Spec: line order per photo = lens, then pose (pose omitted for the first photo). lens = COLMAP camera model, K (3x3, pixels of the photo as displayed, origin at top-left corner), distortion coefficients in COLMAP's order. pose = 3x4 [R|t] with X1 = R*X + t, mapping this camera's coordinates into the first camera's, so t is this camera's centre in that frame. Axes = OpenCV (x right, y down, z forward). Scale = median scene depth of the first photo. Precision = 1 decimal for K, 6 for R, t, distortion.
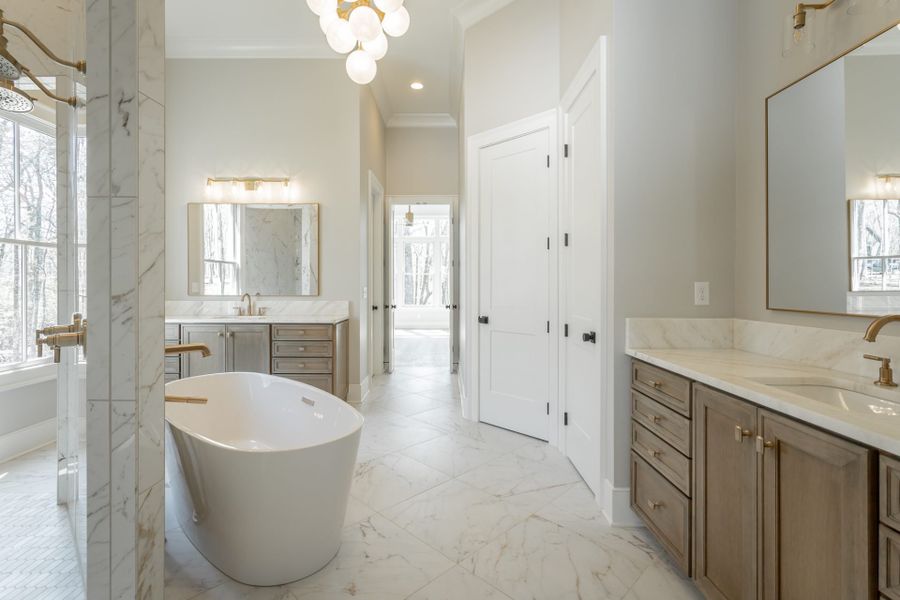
lens RADIAL K [[414.6, 0, 432.9], [0, 414.6, 283.2], [0, 0, 1]] dist [-0.000483, 0.000004]
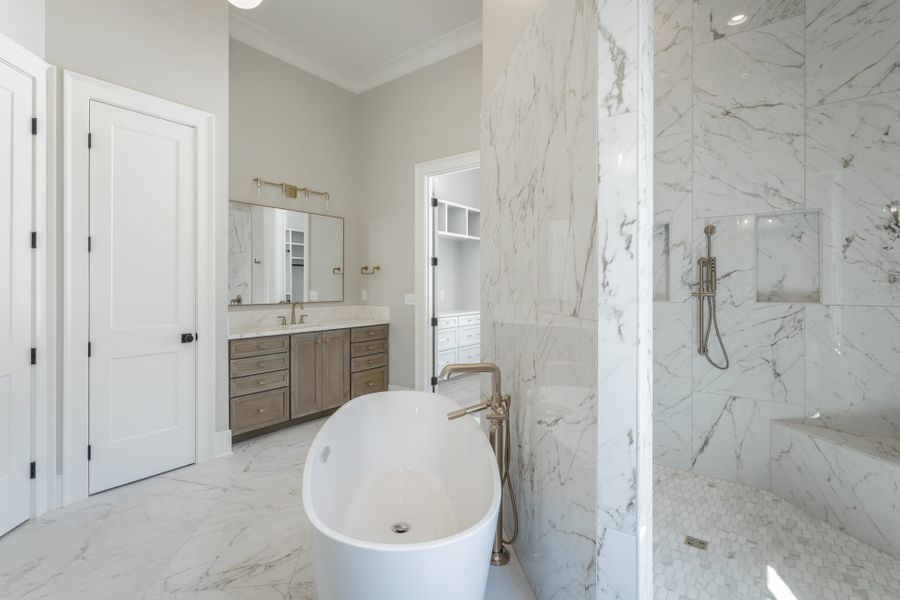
lens RADIAL K [[428.8, 0, 452.1], [0, 428.8, 287.0], [0, 0, 1]] dist [-0.002835, -0.000020]
pose [[-0.808961, -0.005500, 0.587837, -1.107720], [-0.003903, 0.999984, 0.003986, -0.032551], [-0.587850, 0.000930, -0.808970, 1.749525]]
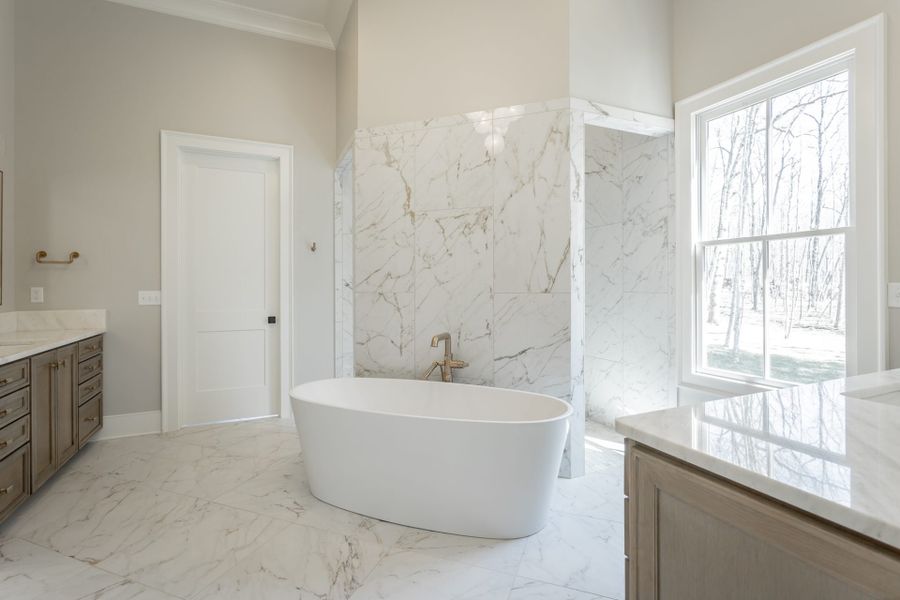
lens RADIAL K [[428.8, 0, 452.1], [0, 428.8, 287.0], [0, 0, 1]] dist [-0.002835, -0.000020]
pose [[-0.897686, 0.002138, -0.440630, -0.028866], [0.002024, 0.999998, 0.000728, -0.004065], [0.440631, -0.000238, -0.897688, 2.156403]]
